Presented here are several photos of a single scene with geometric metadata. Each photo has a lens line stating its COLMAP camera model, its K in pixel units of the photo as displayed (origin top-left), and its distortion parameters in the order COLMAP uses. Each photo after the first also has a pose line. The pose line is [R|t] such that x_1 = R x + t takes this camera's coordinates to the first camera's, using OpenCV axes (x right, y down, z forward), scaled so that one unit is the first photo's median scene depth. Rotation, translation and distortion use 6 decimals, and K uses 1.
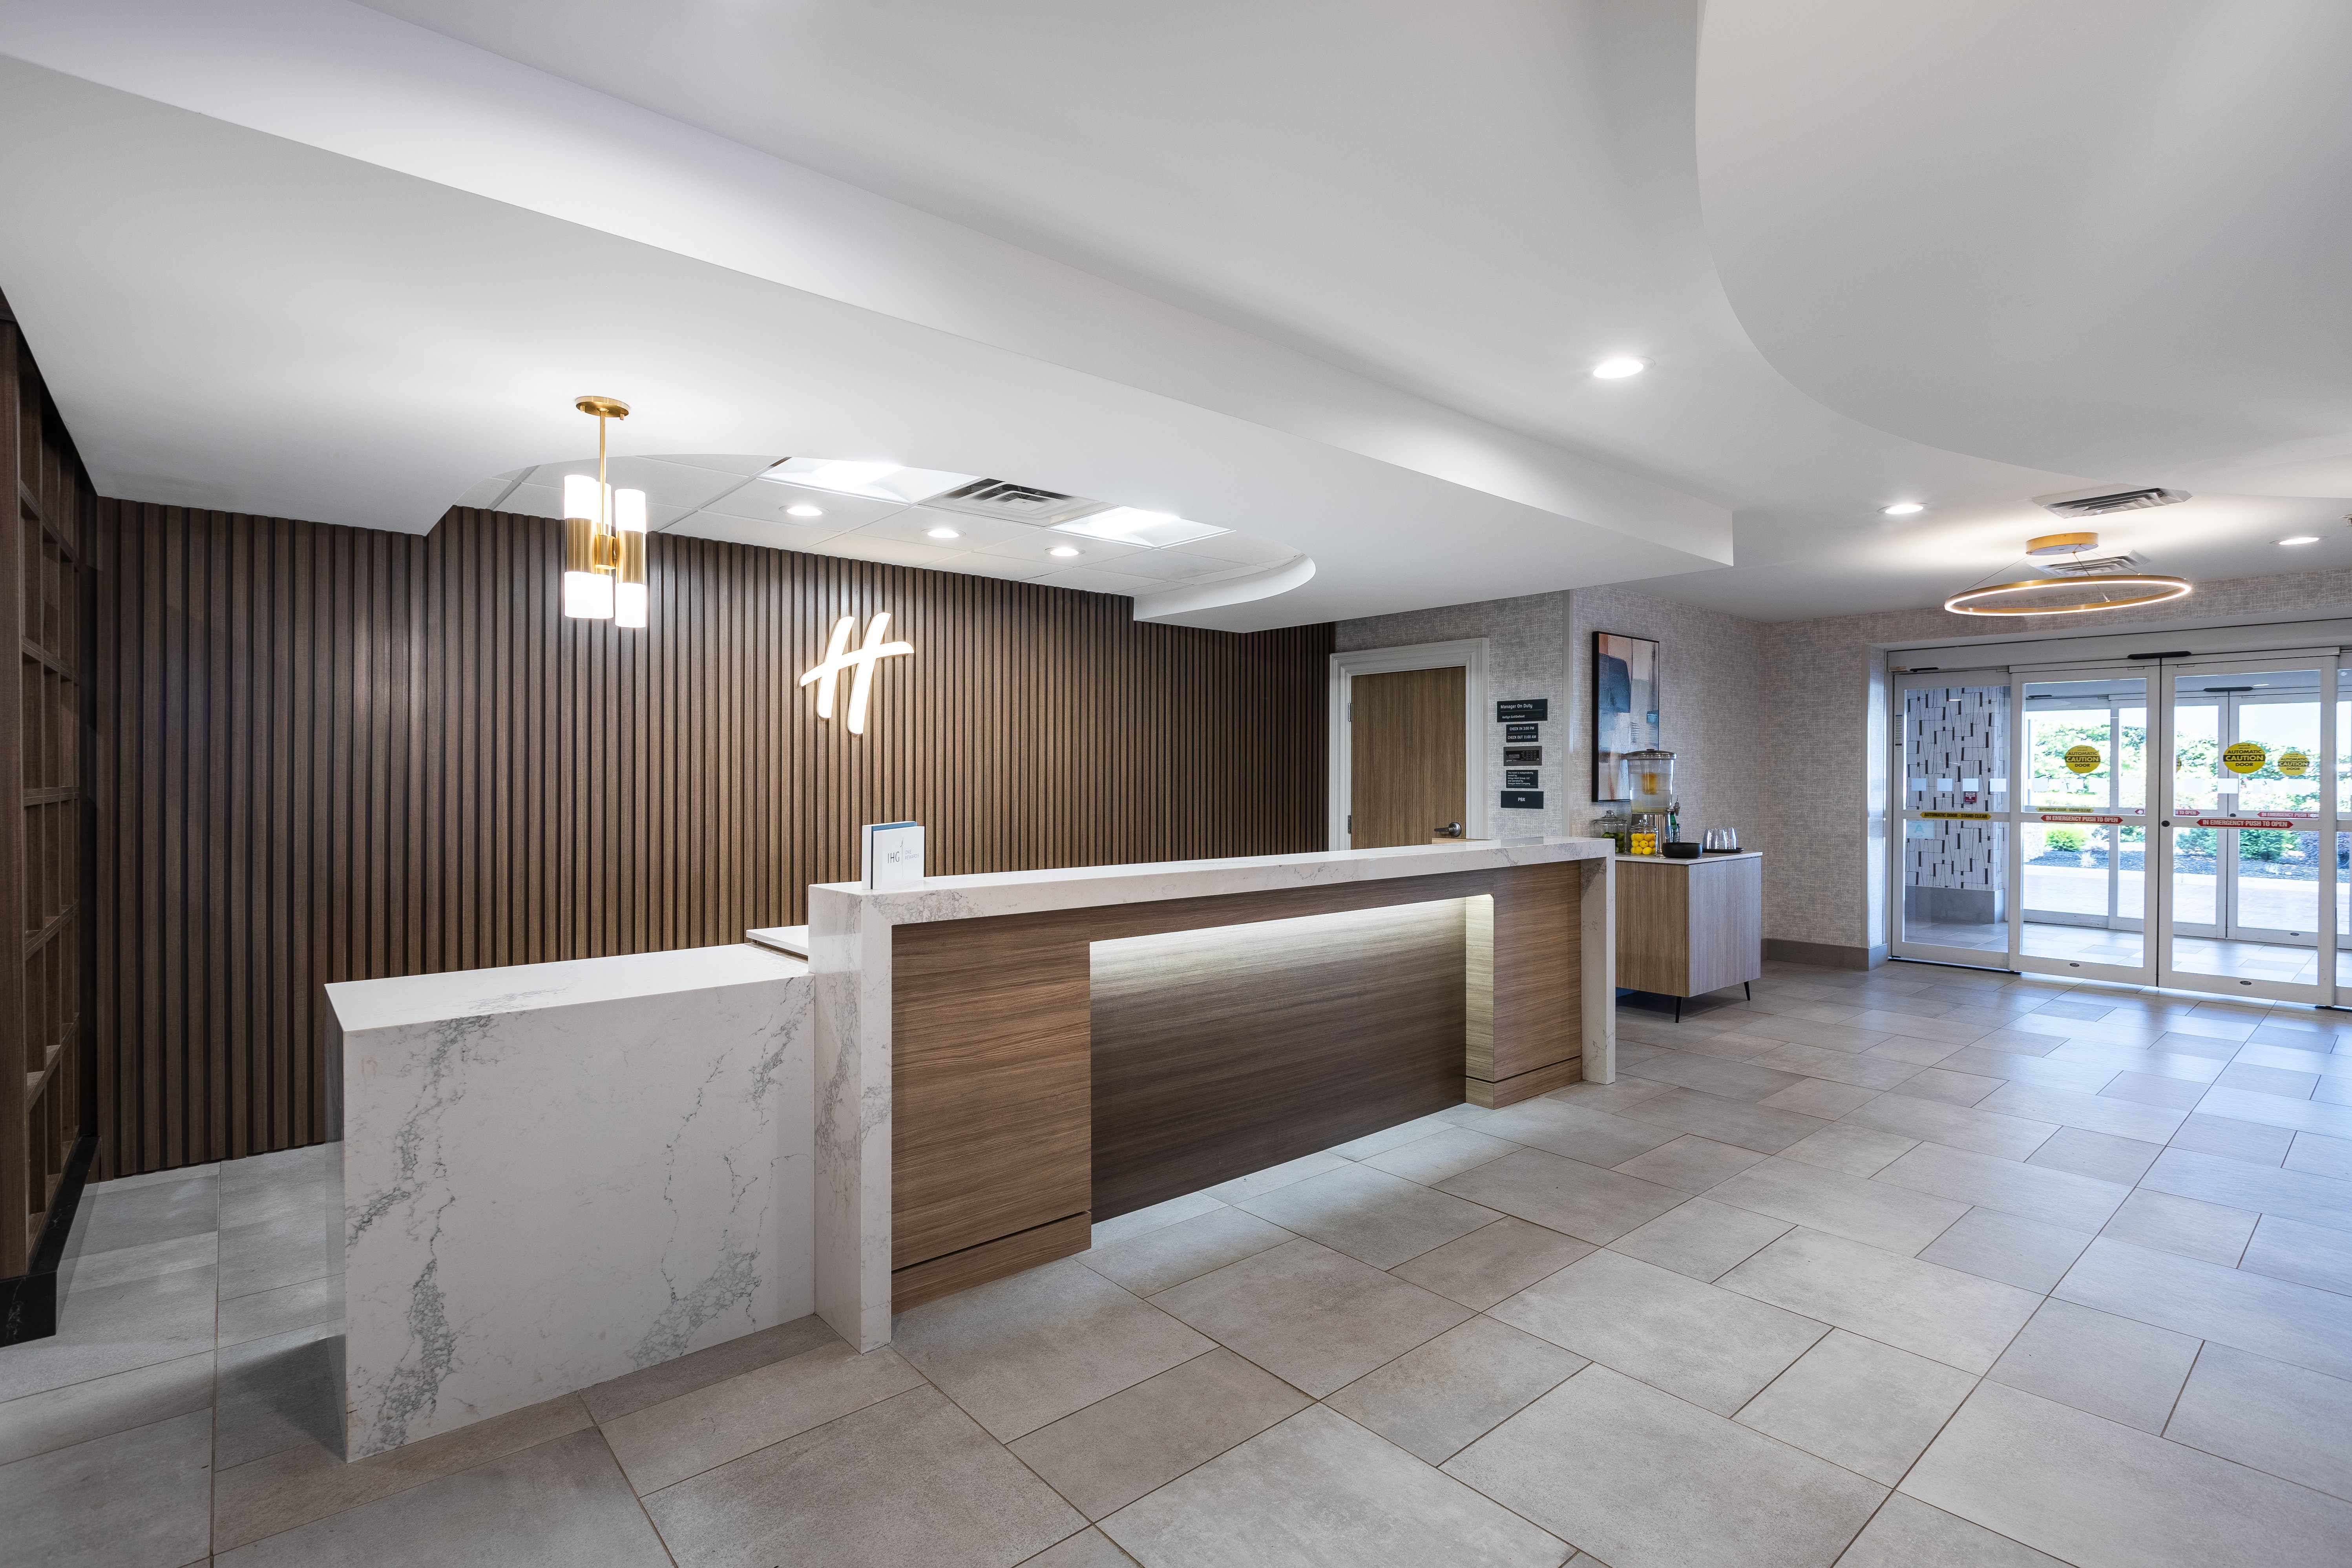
lens RADIAL K [[1125.1, 0, 1176.0], [0, 1125.1, 784.0], [0, 0, 1]] dist [-0.004543, 0.000181]
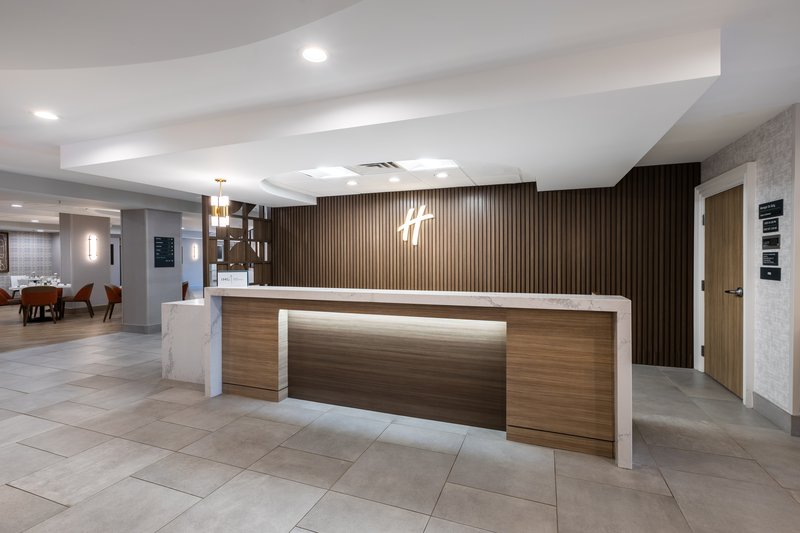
lens RADIAL K [[365.5, 0, 401.4], [0, 365.5, 263.6], [0, 0, 1]] dist [0.002910, -0.000473]
pose [[0.478157, 0.009190, -0.878226, 0.778381], [-0.003195, 0.999957, 0.008724, -0.001964], [0.878268, -0.001366, 0.478166, 0.611621]]
